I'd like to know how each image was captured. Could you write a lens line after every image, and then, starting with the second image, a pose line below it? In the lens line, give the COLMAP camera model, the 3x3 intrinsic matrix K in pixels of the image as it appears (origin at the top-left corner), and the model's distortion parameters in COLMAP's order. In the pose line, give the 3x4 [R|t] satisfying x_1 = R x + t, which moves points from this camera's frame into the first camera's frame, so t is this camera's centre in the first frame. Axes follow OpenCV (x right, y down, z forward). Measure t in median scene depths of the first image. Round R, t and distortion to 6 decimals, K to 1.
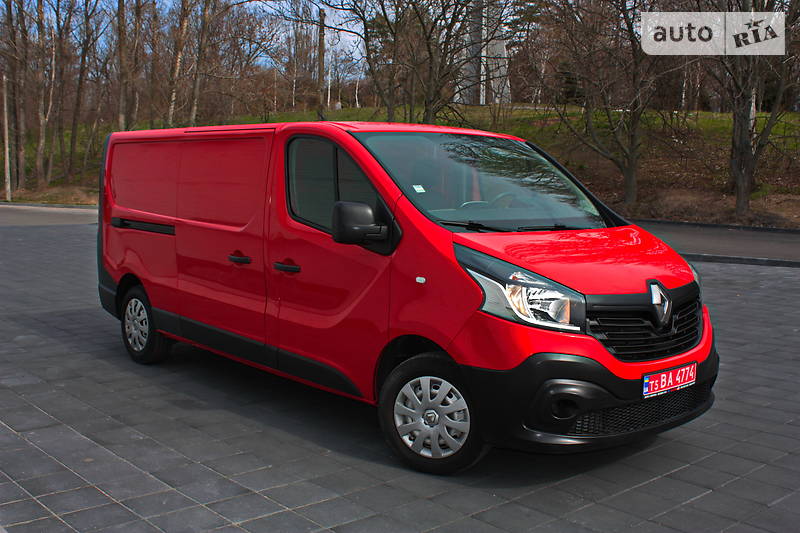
lens RADIAL K [[879.6, 0, 400.0], [0, 879.6, 266.5], [0, 0, 1]] dist [-0.131941, 0.177728]
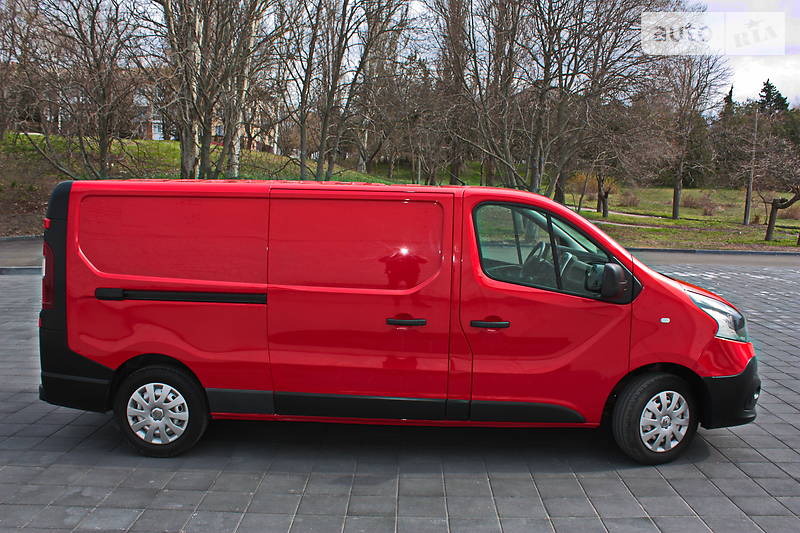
lens RADIAL K [[746.0, 0, 402.7], [0, 746.0, 266.8], [0, 0, 1]] dist [-0.148356, 0.146824]
pose [[0.660992, -0.073961, 0.746739, -0.975866], [0.070210, 0.996861, 0.036587, -0.122684], [-0.747101, 0.028245, 0.664110, 0.522272]]
